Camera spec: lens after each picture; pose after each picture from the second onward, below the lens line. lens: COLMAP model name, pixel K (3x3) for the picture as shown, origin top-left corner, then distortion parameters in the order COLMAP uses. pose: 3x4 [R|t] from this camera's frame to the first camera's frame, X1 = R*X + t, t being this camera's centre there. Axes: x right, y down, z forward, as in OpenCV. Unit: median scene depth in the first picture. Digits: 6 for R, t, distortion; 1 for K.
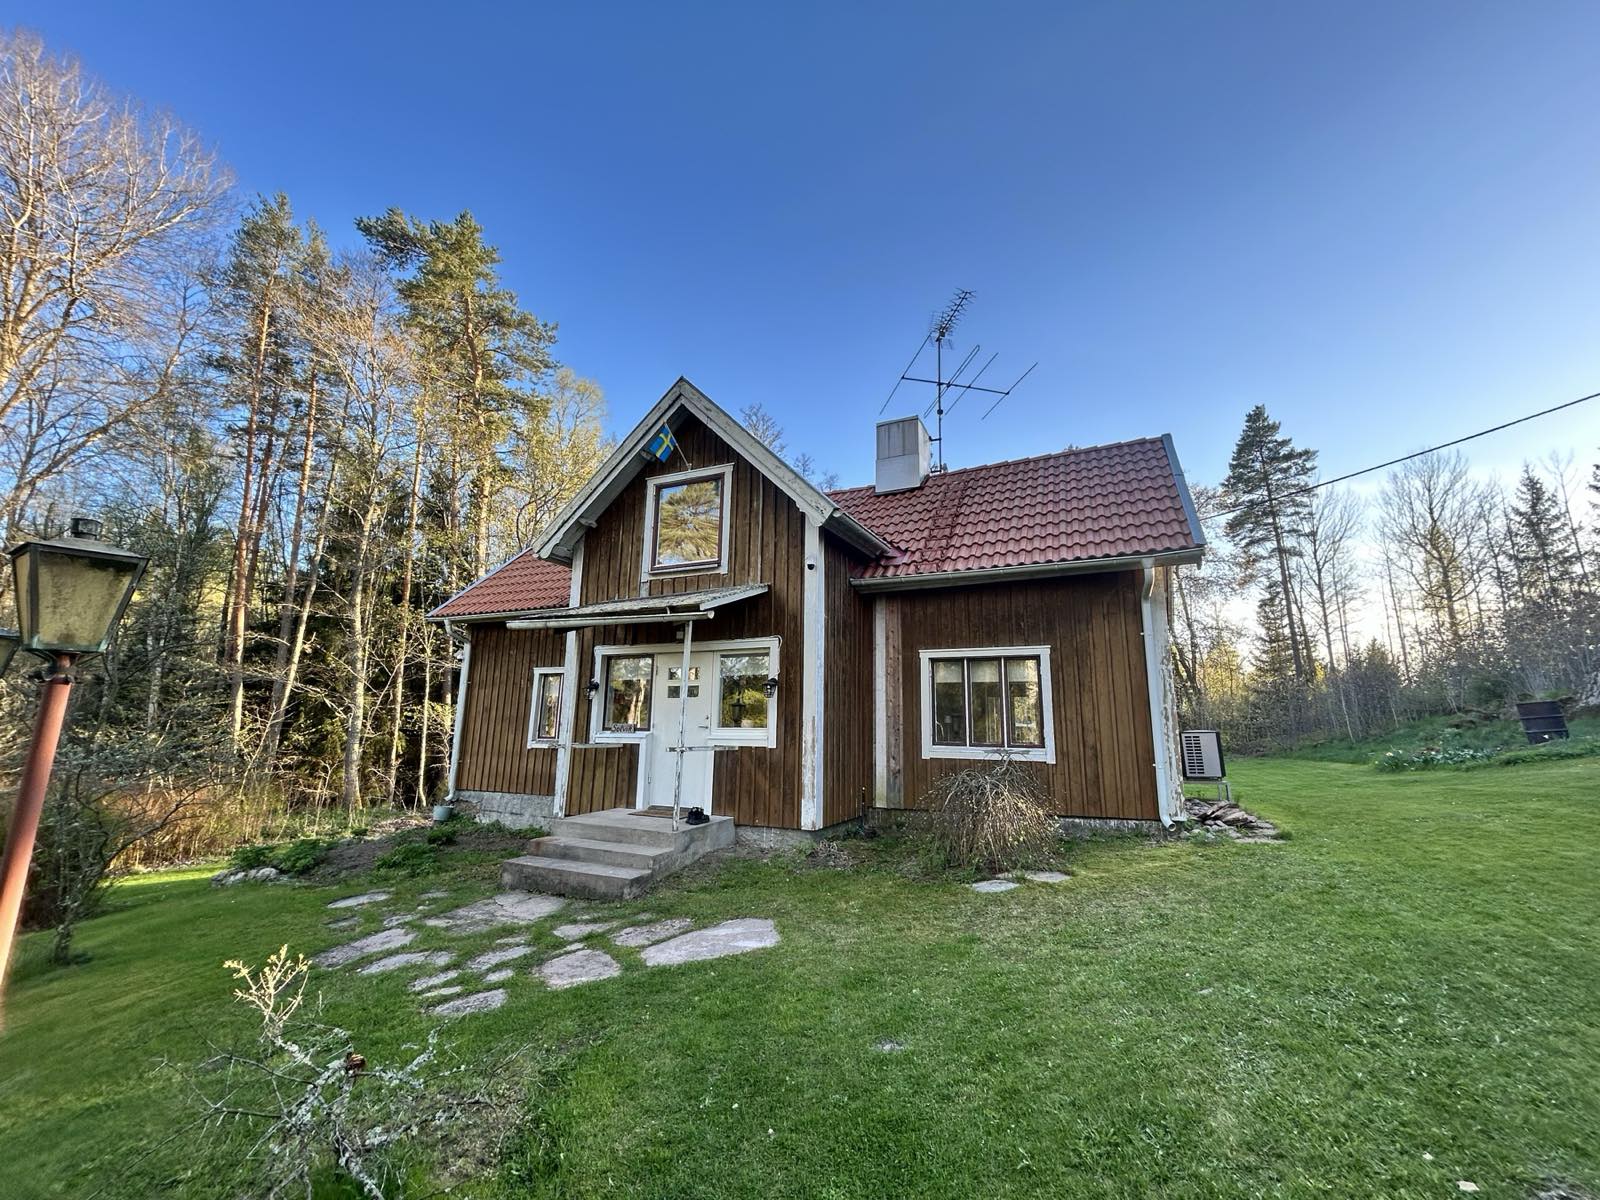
lens RADIAL K [[647.3, 0, 804.2], [0, 647.3, 599.7], [0, 0, 1]] dist [0.001652, 0.000012]
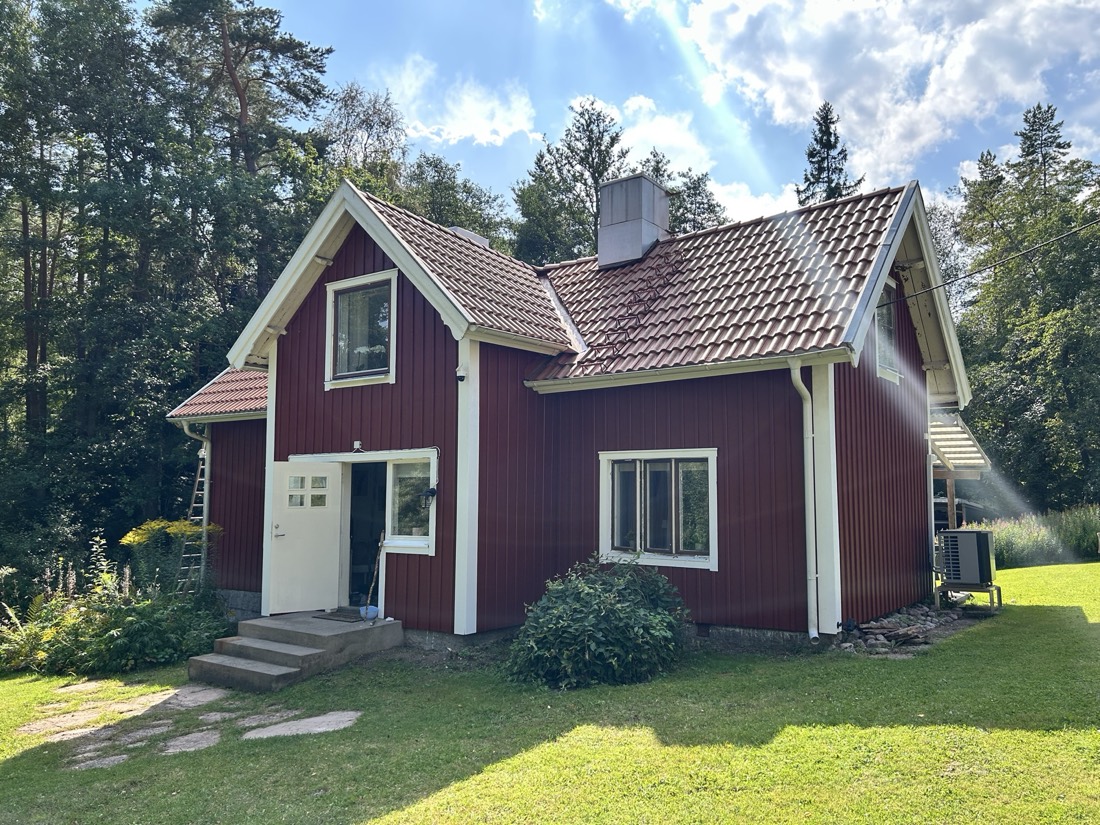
lens RADIAL K [[843.5, 0, 550.0], [0, 843.5, 412.5], [0, 0, 1]] dist [0.100207, -0.119655]
pose [[0.979569, -0.032158, -0.198523, 0.372465], [0.051134, 0.994518, 0.091209, -0.101867], [0.194501, -0.099497, 0.975843, -0.238436]]
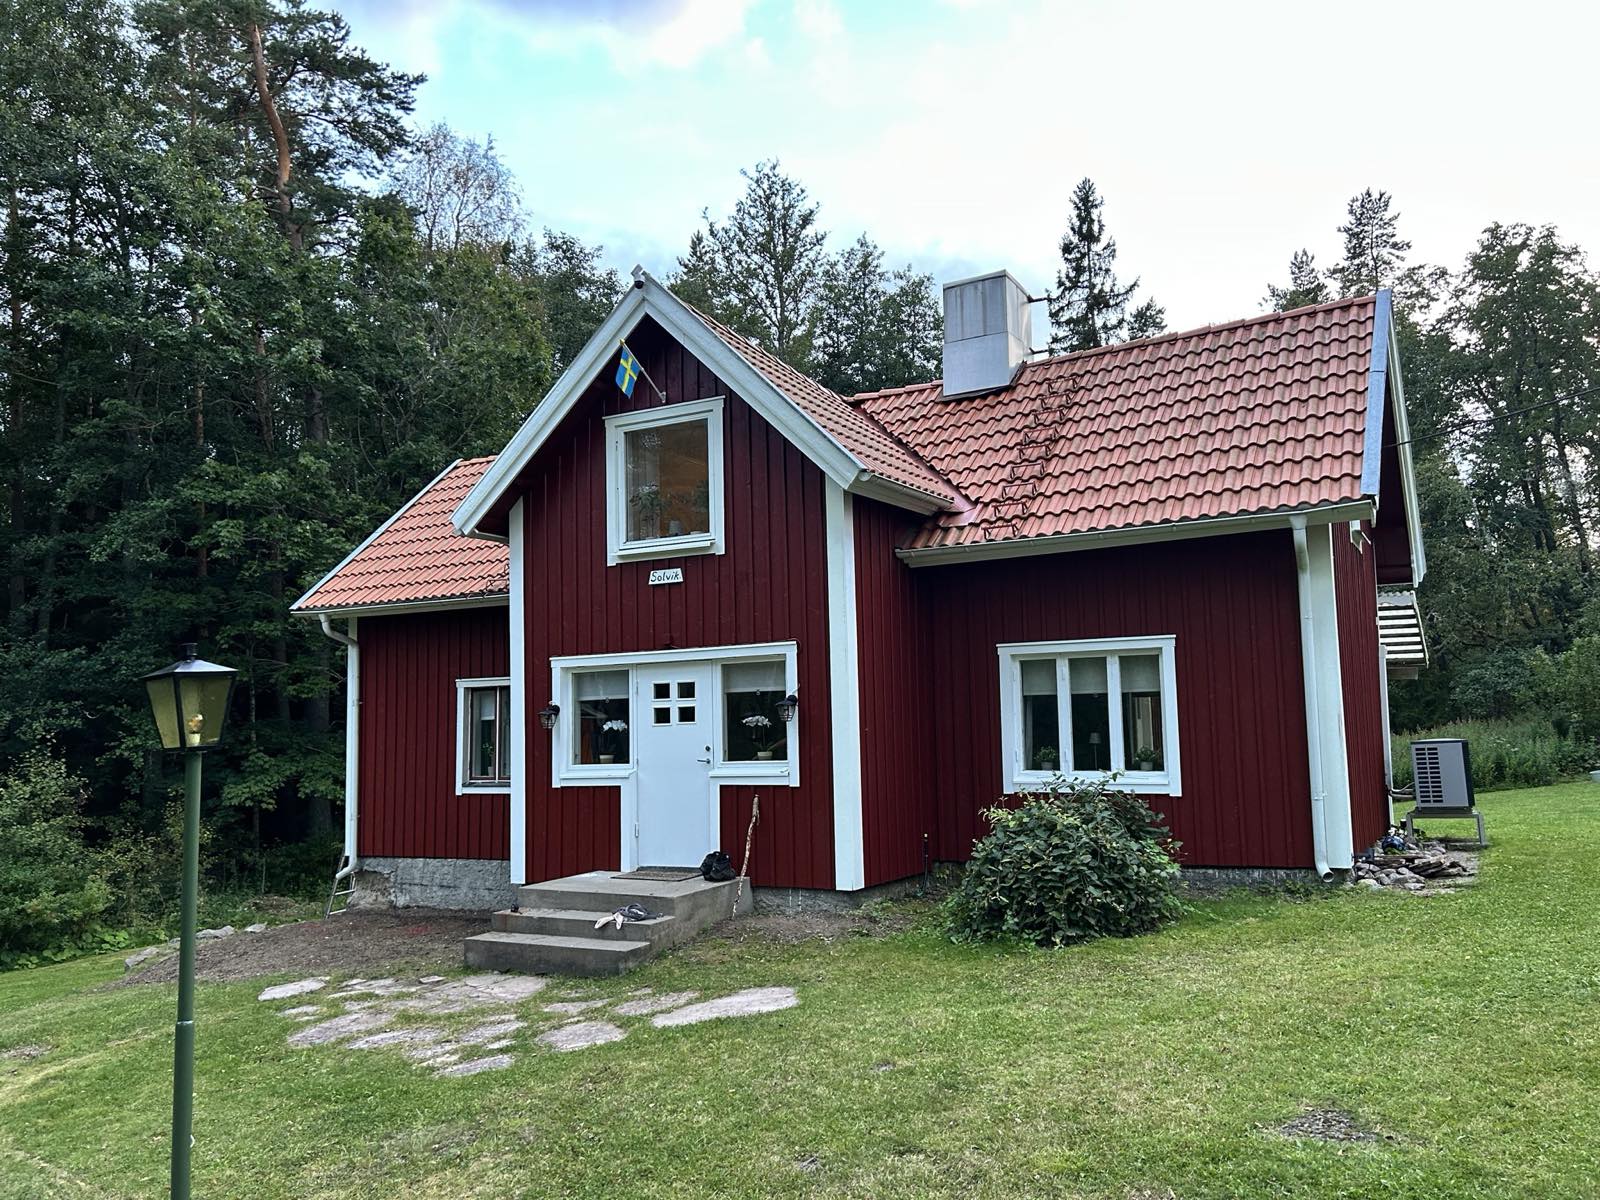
lens RADIAL K [[1226.9, 0, 800.0], [0, 1226.9, 600.0], [0, 0, 1]] dist [0.100207, -0.119655]
pose [[0.996496, -0.042627, -0.071961, 0.063216], [0.048925, 0.994905, 0.088155, -0.105026], [0.067836, -0.091367, 0.993504, -0.375426]]
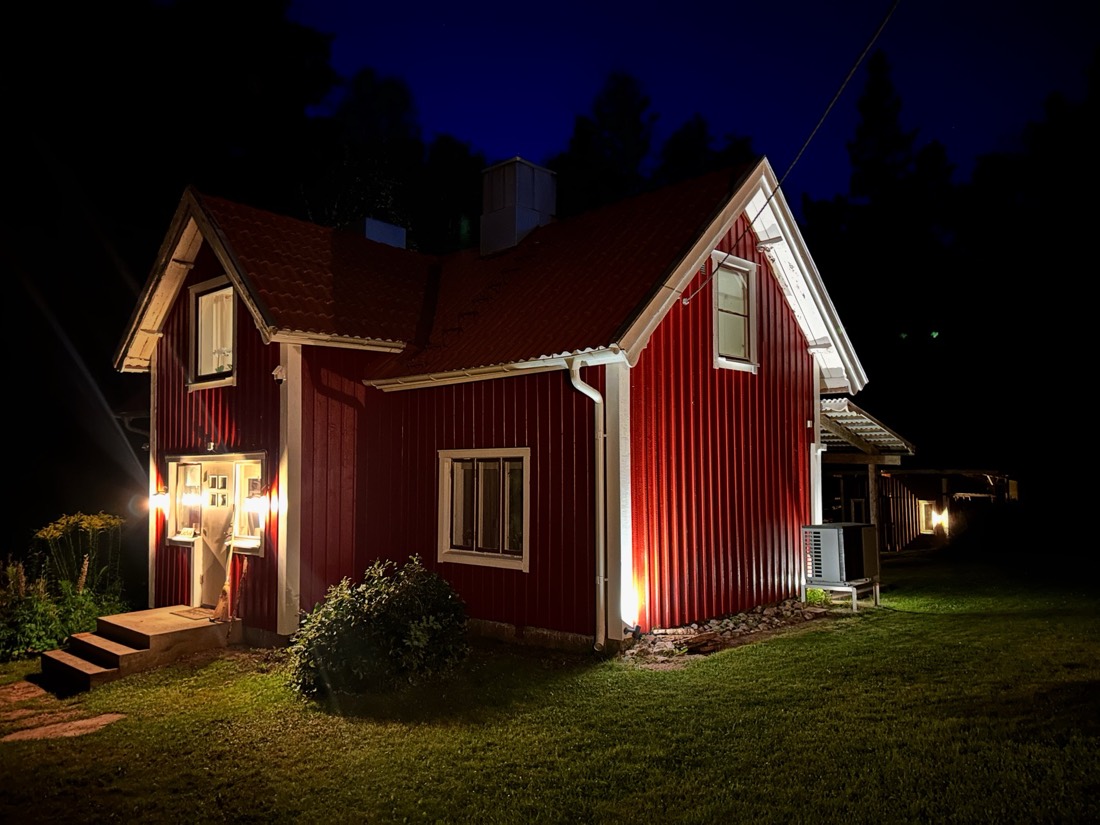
lens RADIAL K [[843.5, 0, 550.0], [0, 843.5, 412.5], [0, 0, 1]] dist [0.100207, -0.119655]
pose [[0.944656, -0.043173, -0.325208, 0.768431], [0.086802, 0.988867, 0.120863, -0.116799], [0.316370, -0.142403, 0.937887, -0.108820]]
